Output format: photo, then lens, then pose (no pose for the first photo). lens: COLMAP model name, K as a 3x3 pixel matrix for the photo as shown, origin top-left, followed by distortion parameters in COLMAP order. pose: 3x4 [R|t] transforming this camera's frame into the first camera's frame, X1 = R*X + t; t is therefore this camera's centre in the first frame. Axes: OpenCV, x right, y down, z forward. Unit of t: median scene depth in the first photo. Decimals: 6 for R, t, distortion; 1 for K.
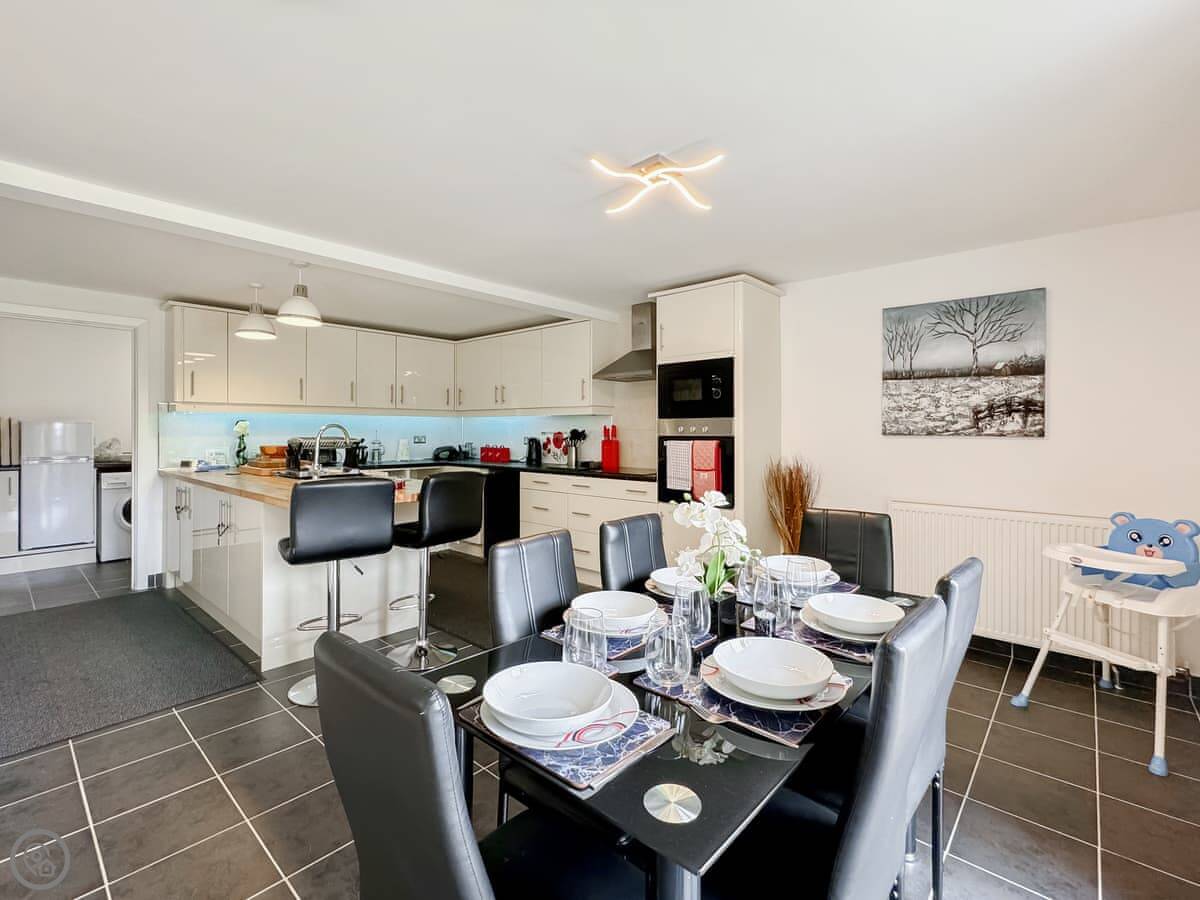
lens RADIAL K [[548.5, 0, 601.2], [0, 548.5, 439.4], [0, 0, 1]] dist [0.000307, -0.000005]
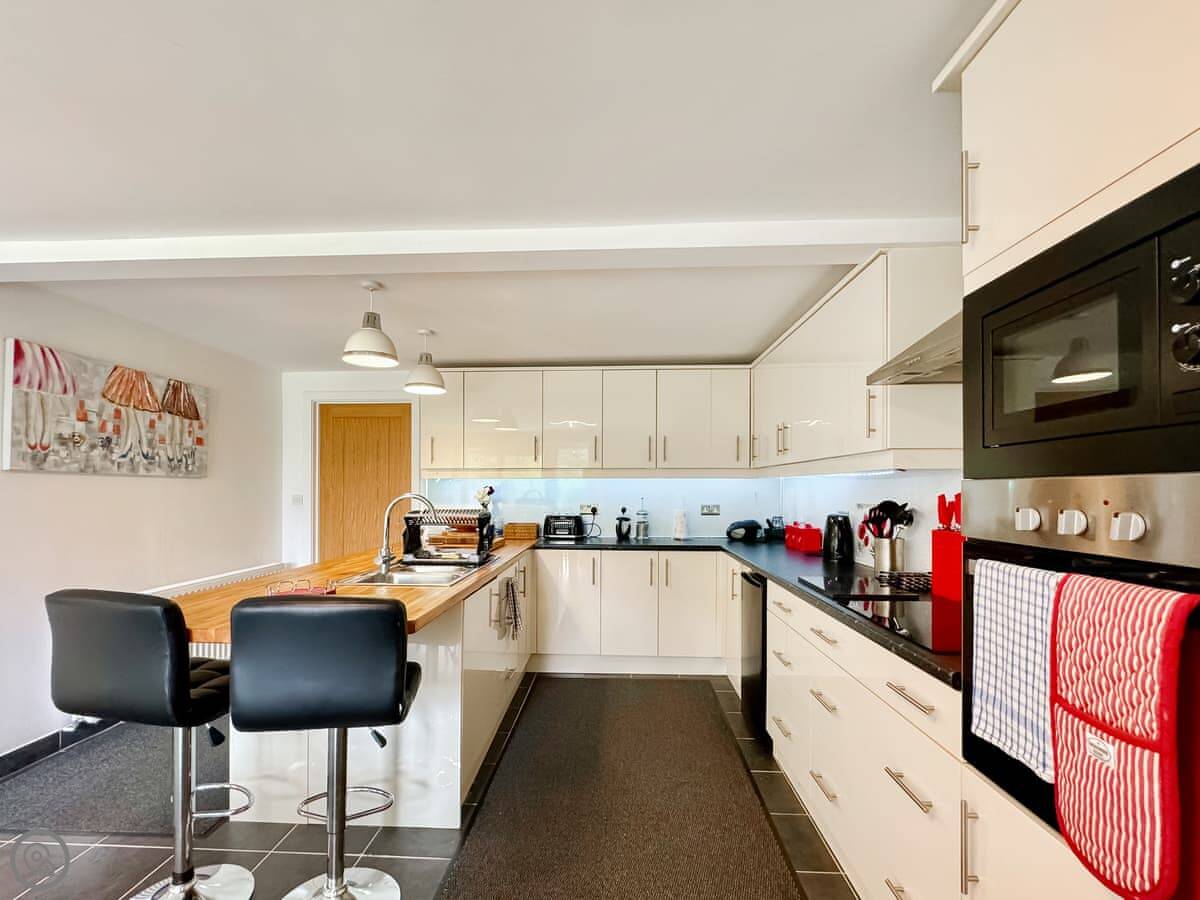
lens RADIAL K [[550.0, 0, 588.1], [0, 550.0, 487.1], [0, 0, 1]] dist [0.003791, 0.000325]
pose [[0.625327, -0.003709, -0.780354, 0.147455], [-0.013950, 0.999776, -0.015930, -0.017901], [0.780238, 0.020847, 0.625135, 0.461552]]
